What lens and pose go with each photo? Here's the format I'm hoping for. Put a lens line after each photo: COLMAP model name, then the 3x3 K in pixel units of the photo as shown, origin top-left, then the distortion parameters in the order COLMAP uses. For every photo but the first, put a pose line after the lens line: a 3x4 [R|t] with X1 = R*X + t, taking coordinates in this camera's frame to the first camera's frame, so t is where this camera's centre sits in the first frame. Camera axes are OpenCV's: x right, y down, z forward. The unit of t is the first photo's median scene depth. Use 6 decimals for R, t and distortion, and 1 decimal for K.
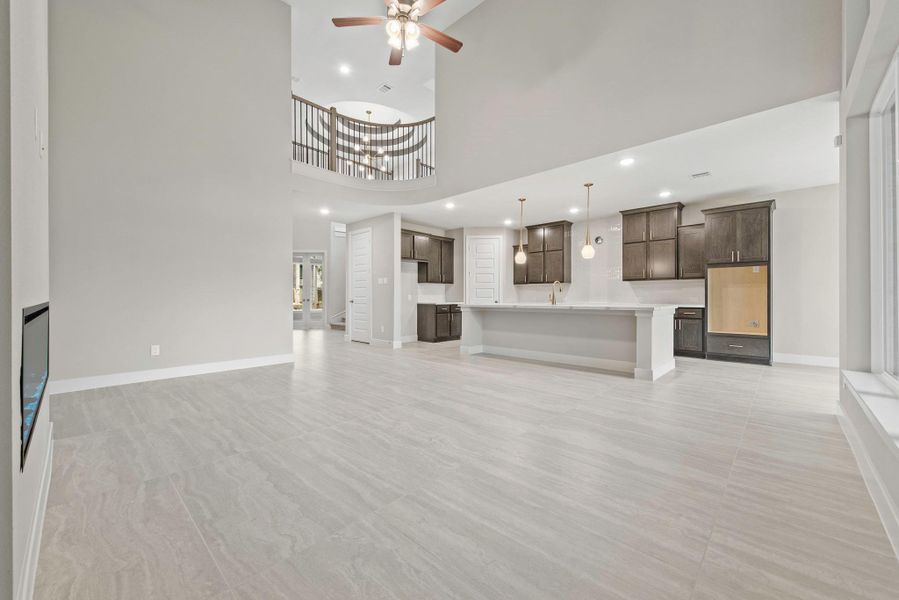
lens RADIAL K [[358.1, 0, 449.2], [0, 358.1, 300.1], [0, 0, 1]] dist [0.008690, -0.002748]
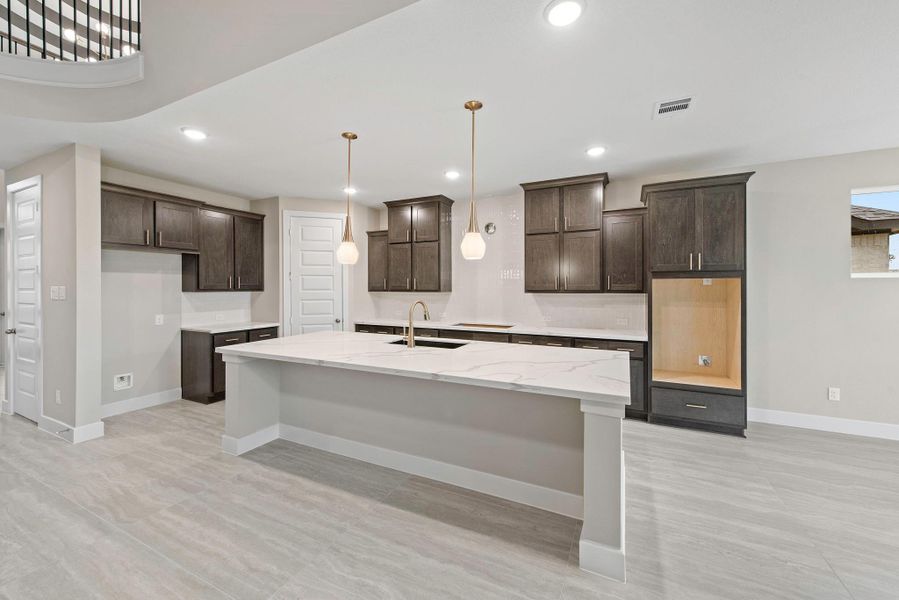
lens RADIAL K [[358.1, 0, 453.6], [0, 358.1, 292.5], [0, 0, 1]] dist [0.008690, -0.002748]
pose [[0.954545, -0.004092, 0.298038, 0.168093], [0.002130, 0.999974, 0.006906, -0.057739], [-0.298059, -0.005958, 0.954529, 0.420023]]
